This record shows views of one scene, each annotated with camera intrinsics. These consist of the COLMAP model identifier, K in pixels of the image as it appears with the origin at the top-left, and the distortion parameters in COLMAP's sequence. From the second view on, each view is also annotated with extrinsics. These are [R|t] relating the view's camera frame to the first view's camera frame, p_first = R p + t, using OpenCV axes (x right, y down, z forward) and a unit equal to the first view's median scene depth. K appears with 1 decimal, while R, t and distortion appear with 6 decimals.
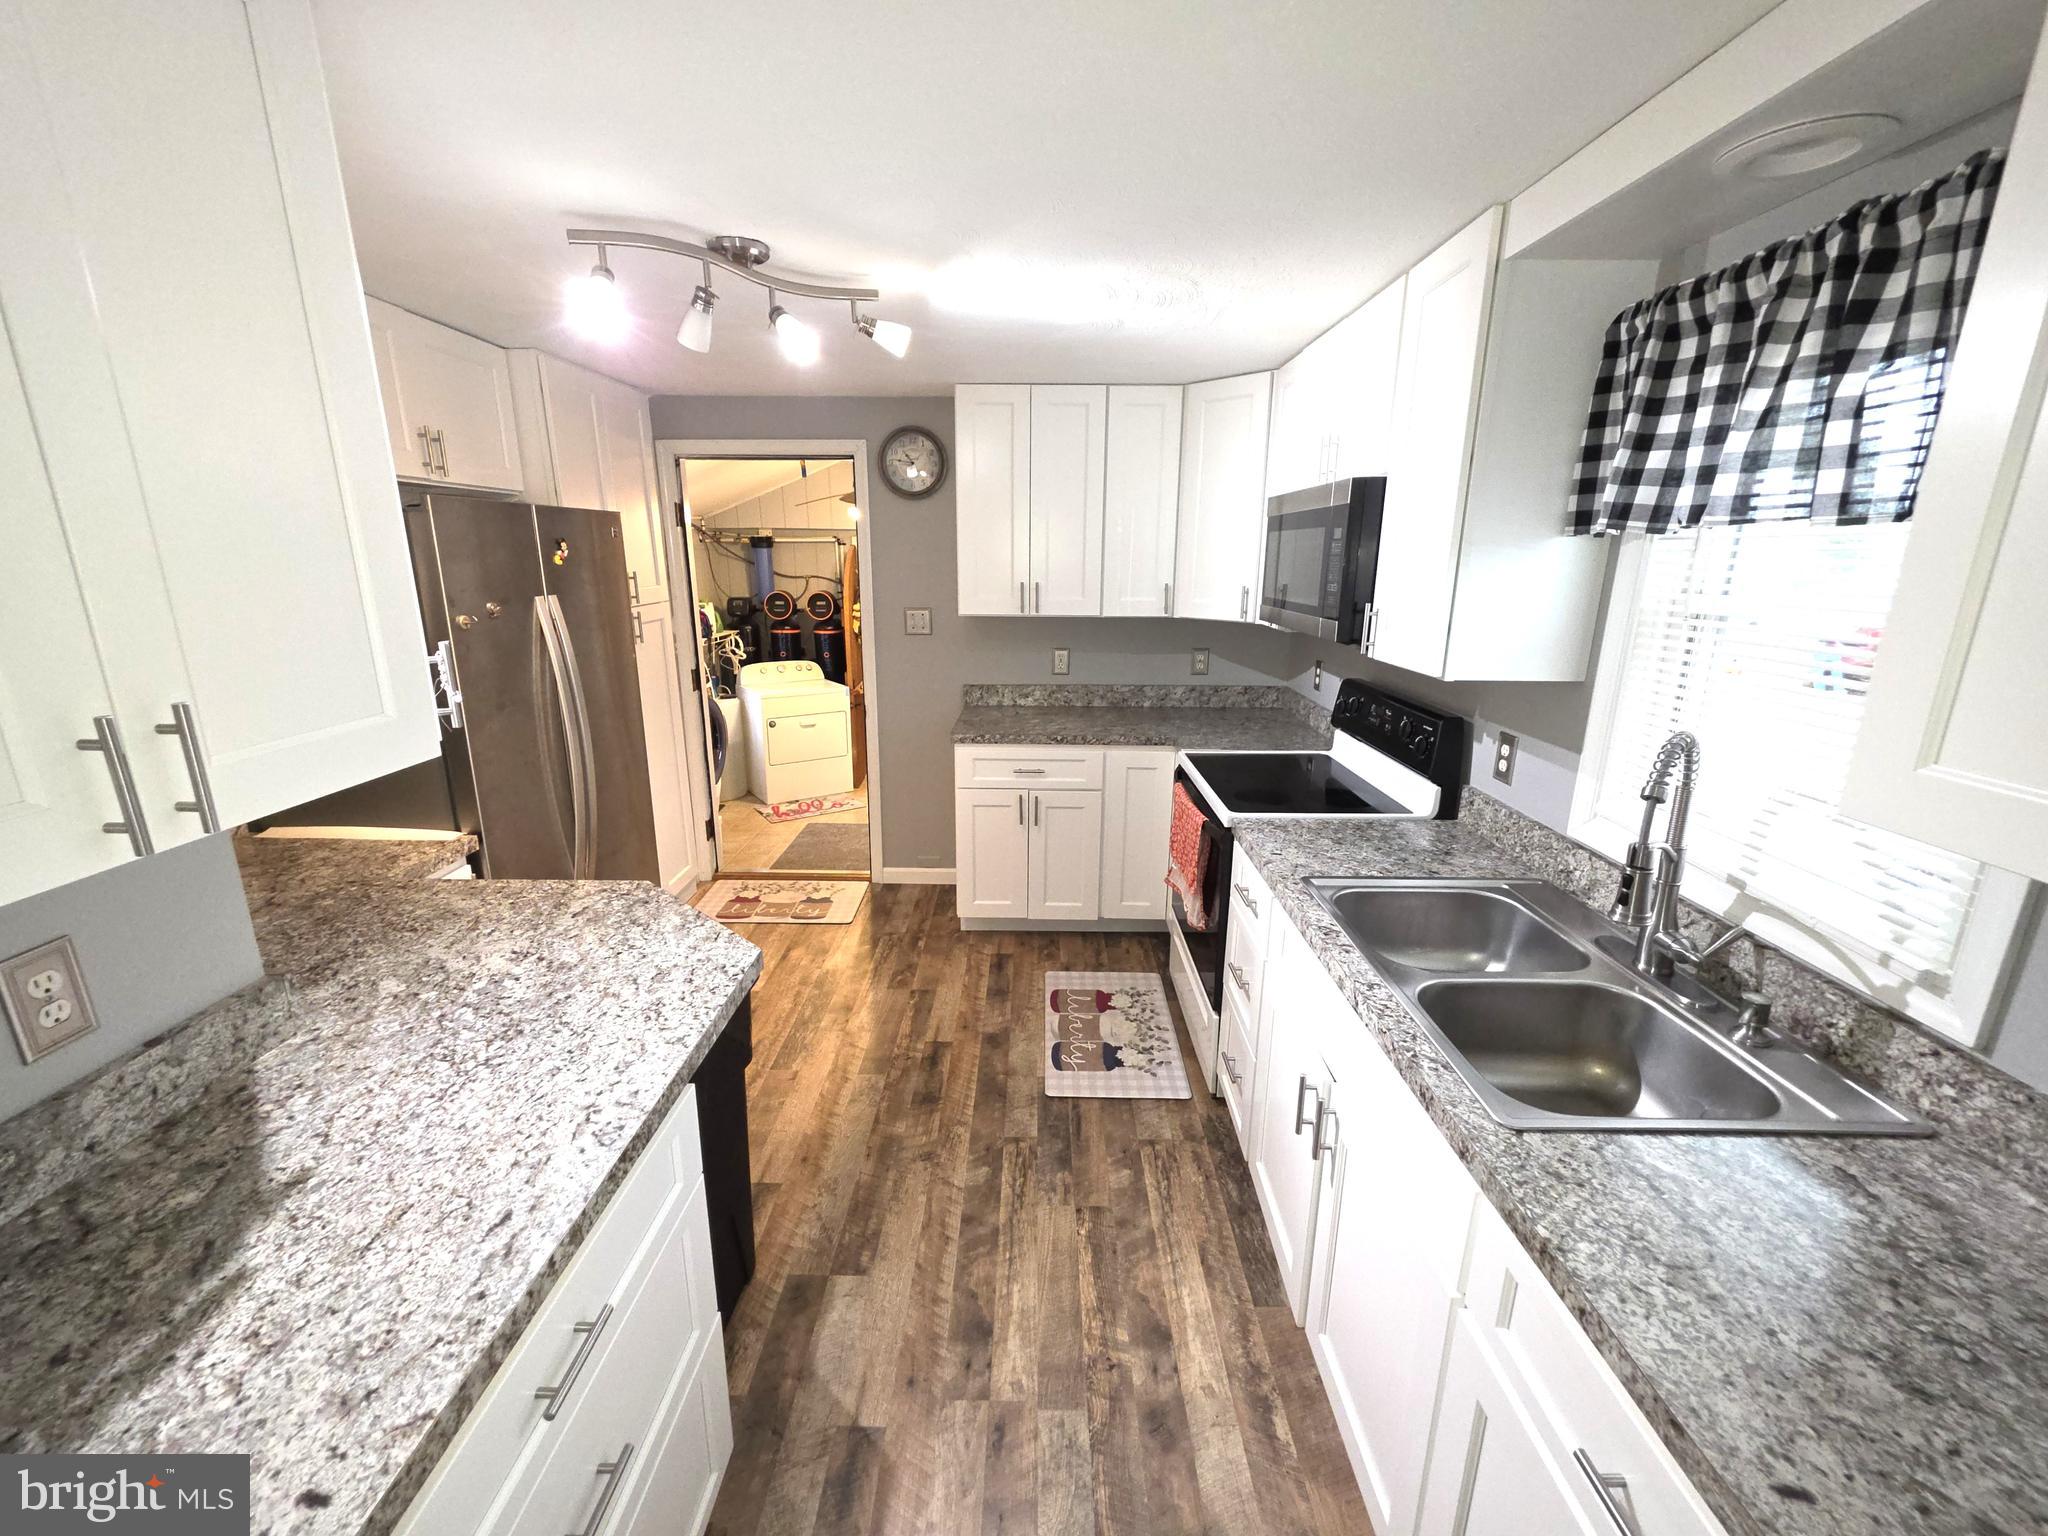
lens RADIAL K [[815.9, 0, 1021.6], [0, 815.9, 761.6], [0, 0, 1]] dist [0.000022, 0.000309]
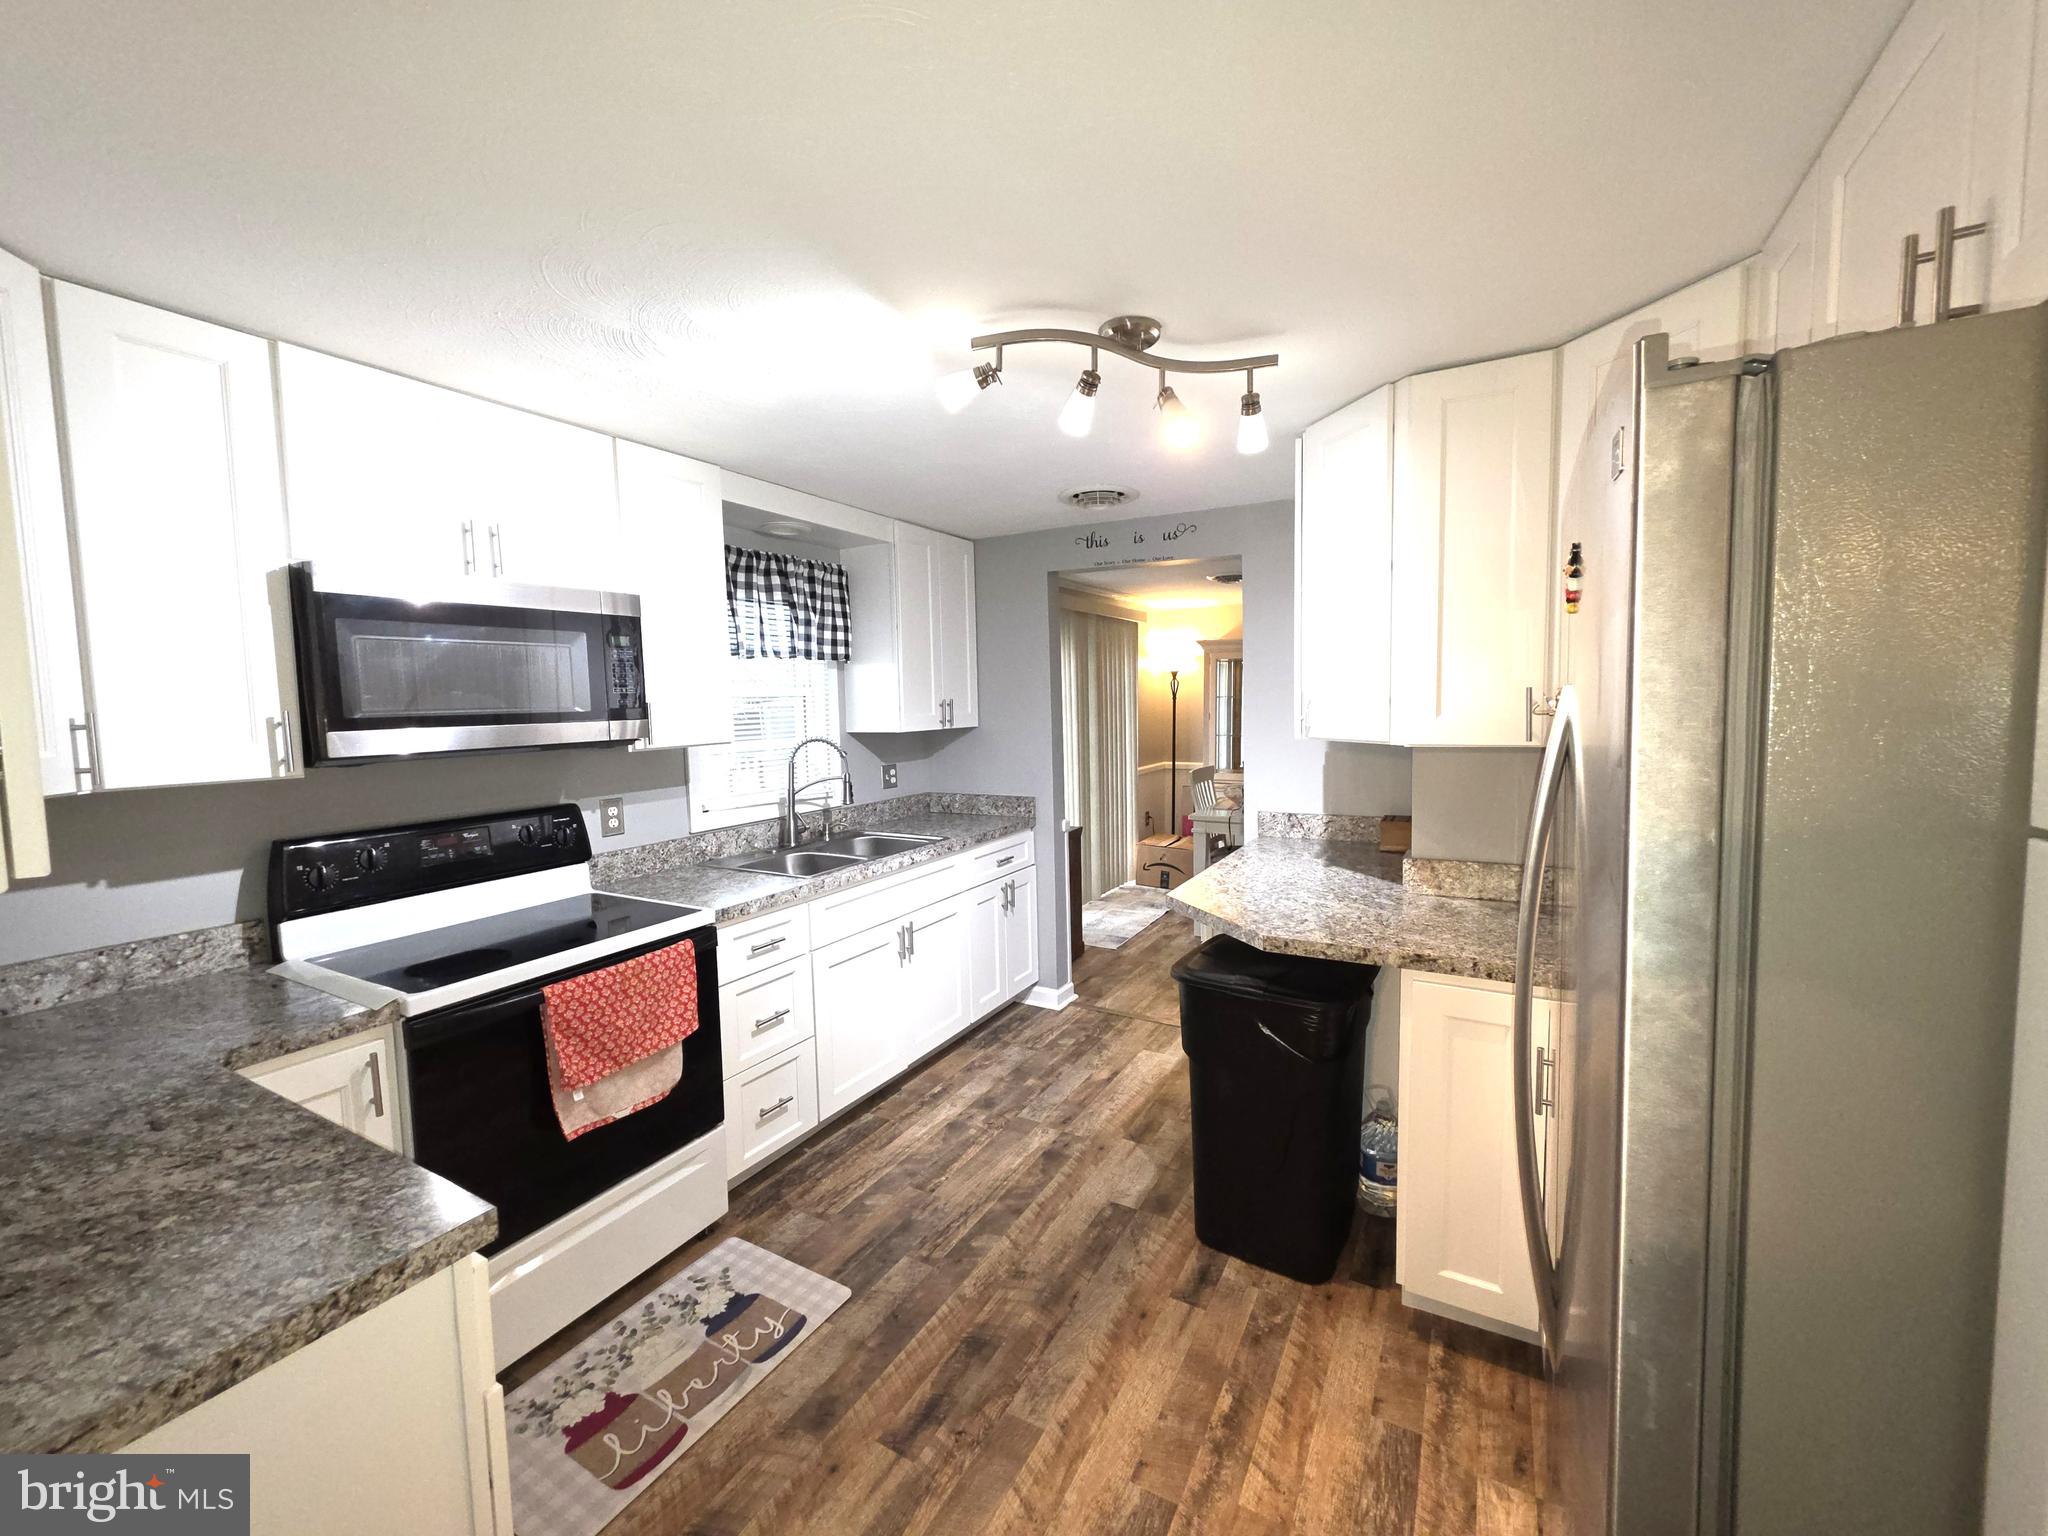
lens RADIAL K [[815.9, 0, 1021.6], [0, 815.9, 761.6], [0, 0, 1]] dist [0.000022, 0.000309]
pose [[-0.877346, -0.022971, 0.479307, -0.621971], [0.137380, 0.945019, 0.296758, -0.393432], [-0.459772, 0.326207, -0.825954, 1.772307]]
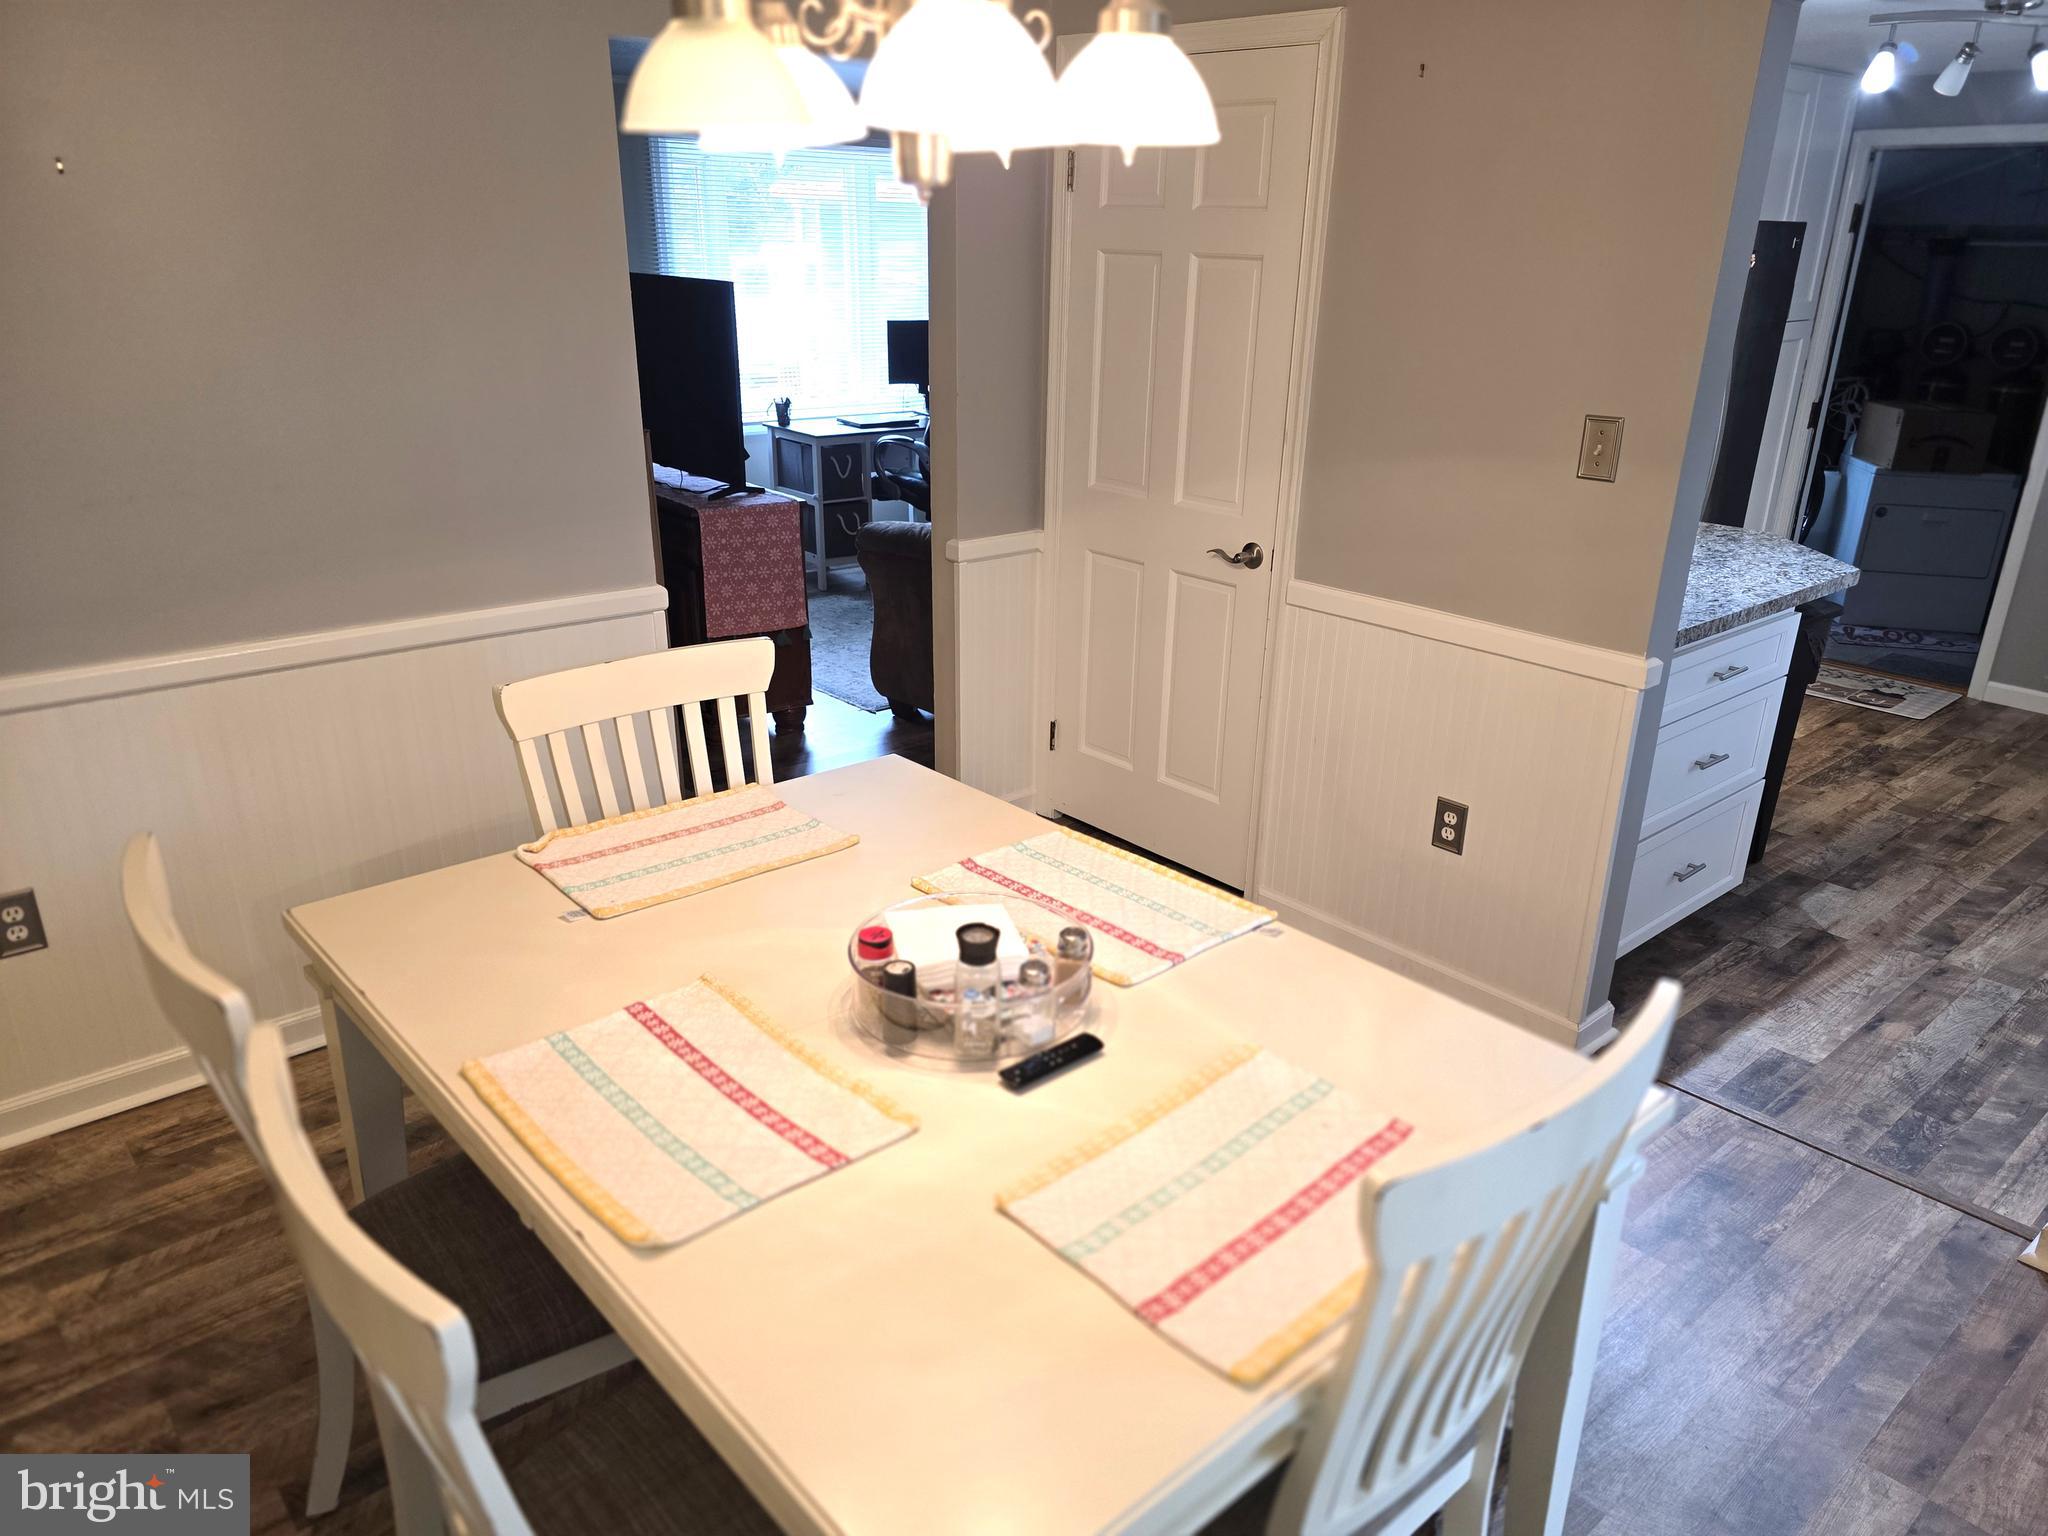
lens RADIAL K [[1420.4, 0, 1023.7], [0, 1420.4, 802.8], [0, 0, 1]] dist [0.000680, -0.002221]
pose [[0.670952, 0.276318, -0.688093, 0.362281], [-0.195073, 0.961062, 0.195721, 0.314363], [0.715381, 0.002909, 0.698728, -1.240540]]
